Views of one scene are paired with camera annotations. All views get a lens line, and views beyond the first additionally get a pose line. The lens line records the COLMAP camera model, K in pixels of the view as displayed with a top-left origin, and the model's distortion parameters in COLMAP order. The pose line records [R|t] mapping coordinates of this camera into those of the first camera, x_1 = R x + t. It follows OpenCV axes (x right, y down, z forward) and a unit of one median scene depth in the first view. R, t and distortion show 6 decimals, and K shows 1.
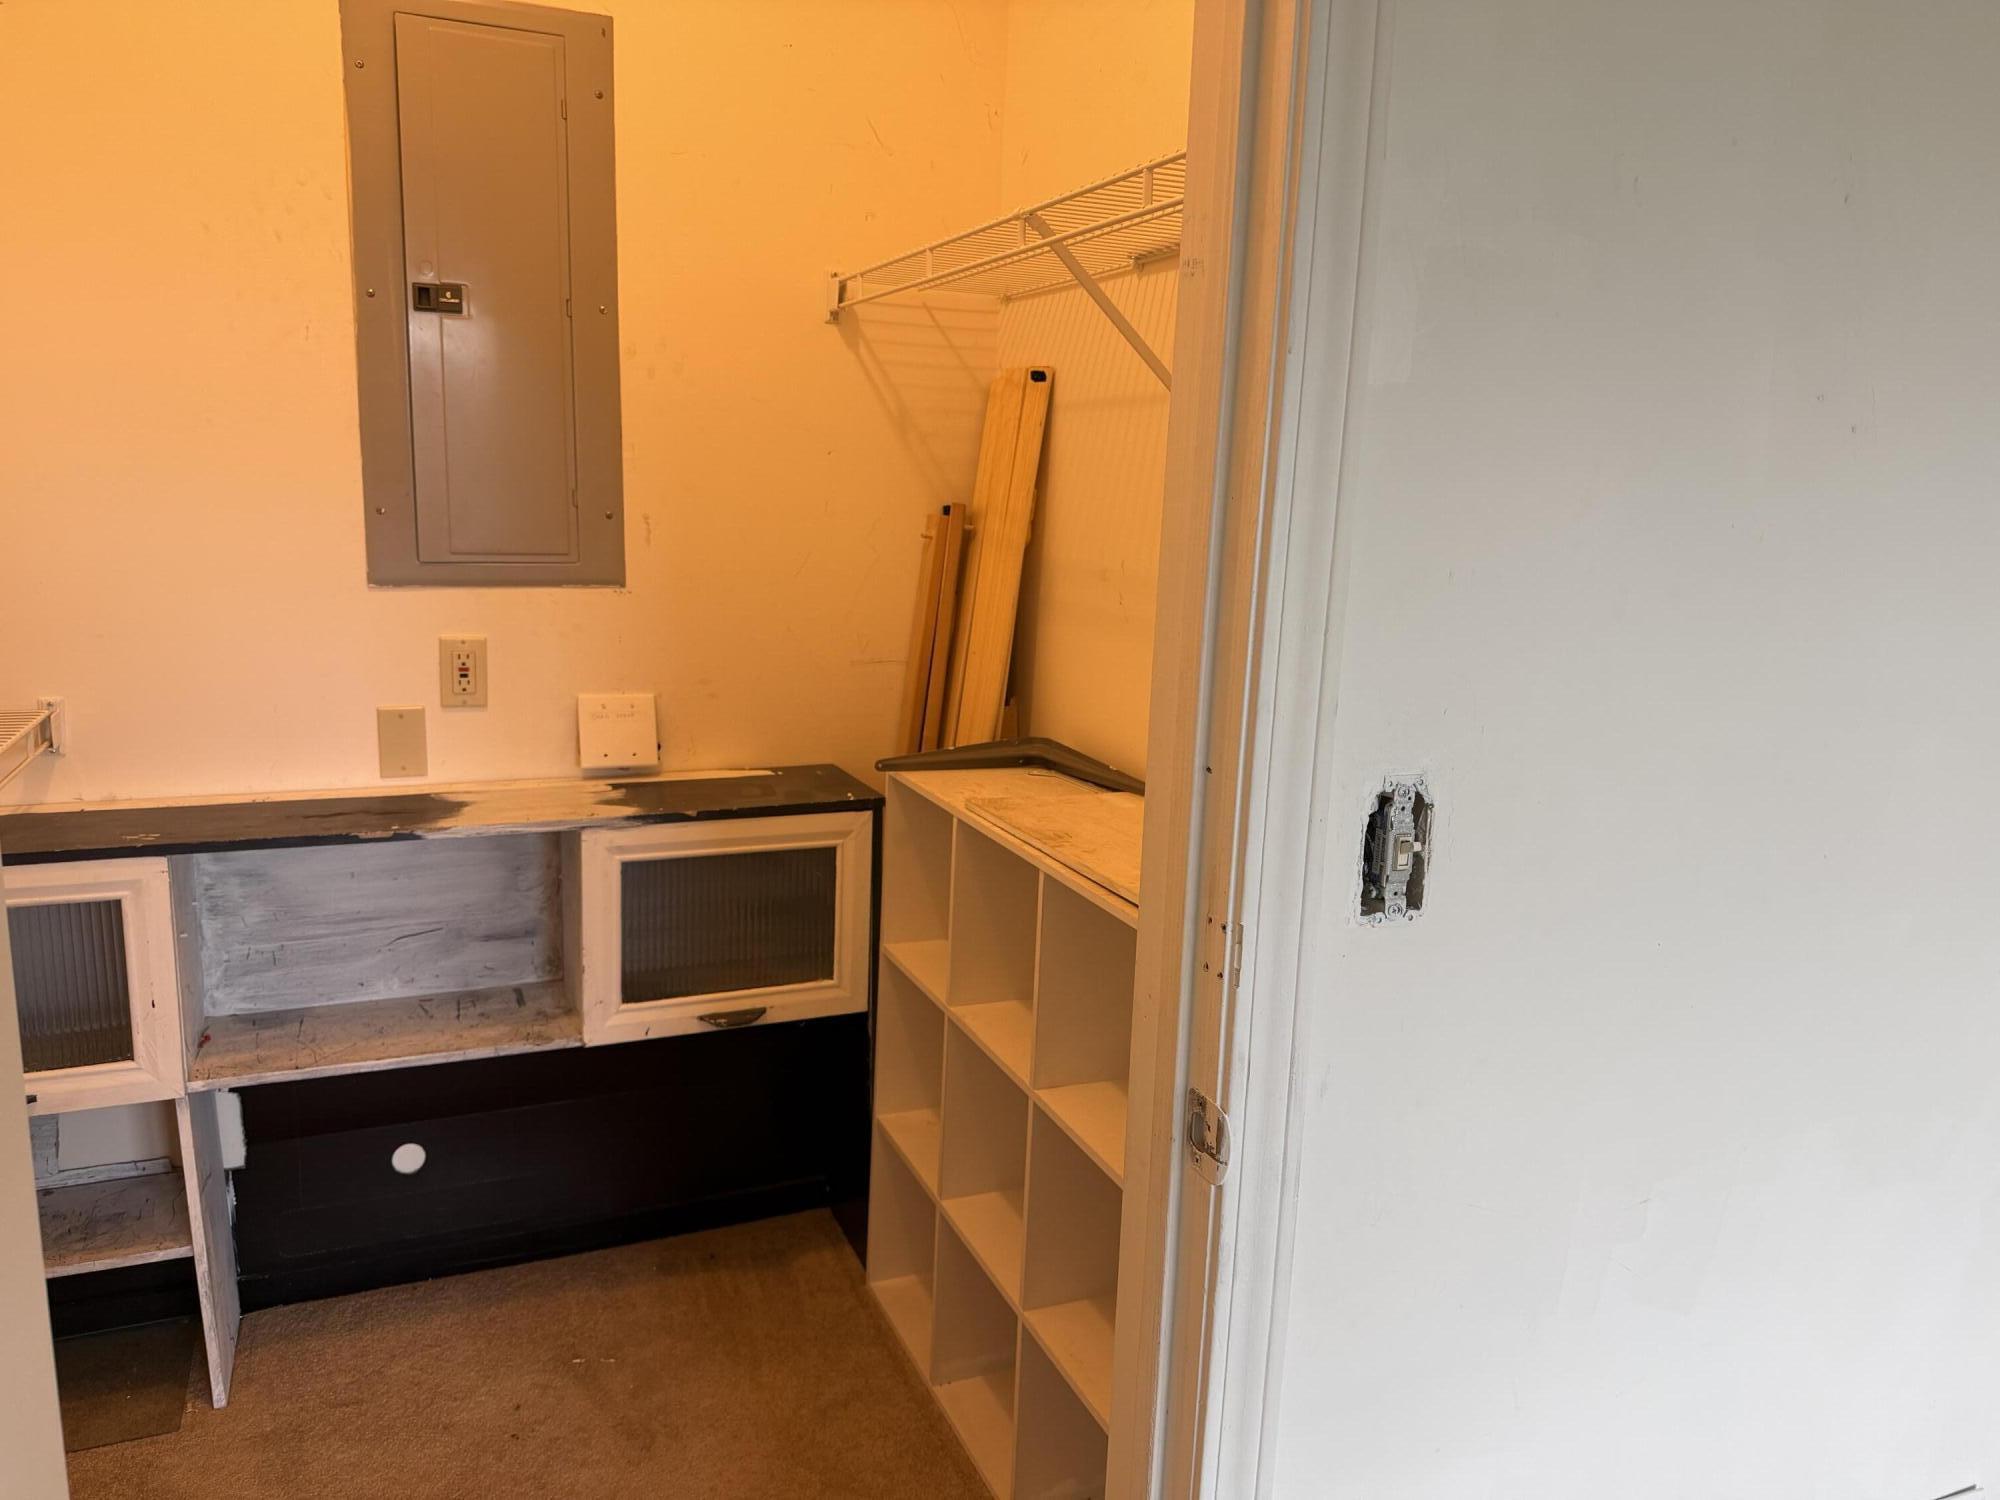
lens RADIAL K [[1410.7, 0, 1000.0], [0, 1410.7, 750.0], [0, 0, 1]] dist [0.049504, -0.085444]
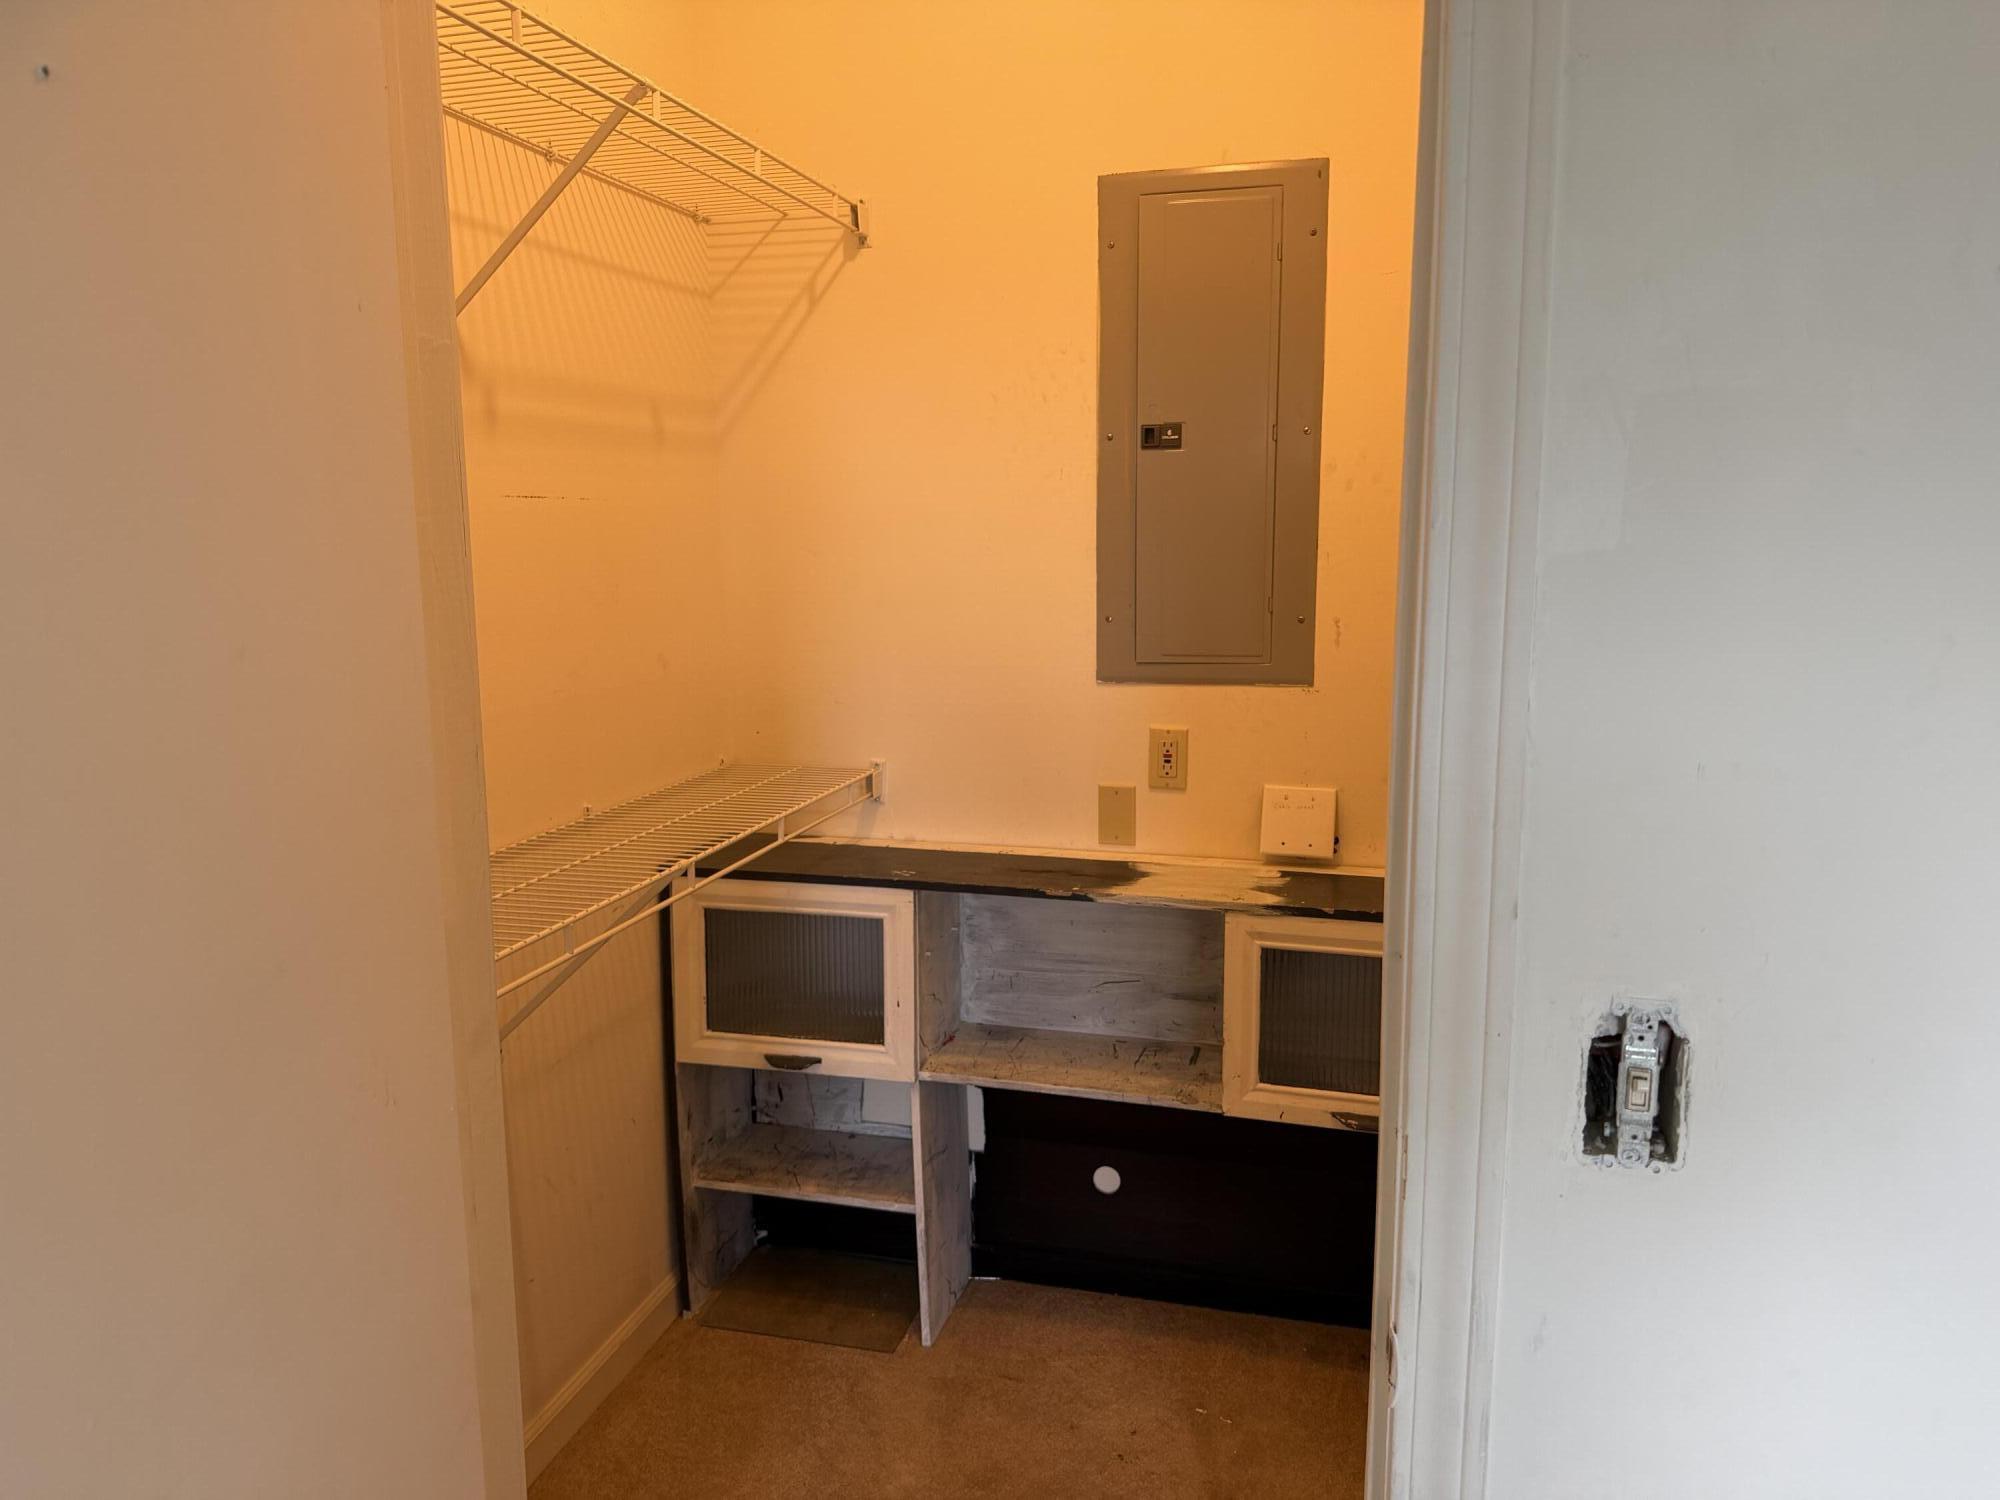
lens RADIAL K [[1386.0, 0, 989.2], [0, 1386.0, 737.8], [0, 0, 1]] dist [0.142907, -0.295310]
pose [[0.782372, 0.054844, -0.620393, 0.208614], [-0.087054, 0.995966, -0.021737, -0.035861], [0.616698, 0.071014, 0.783990, 0.038952]]
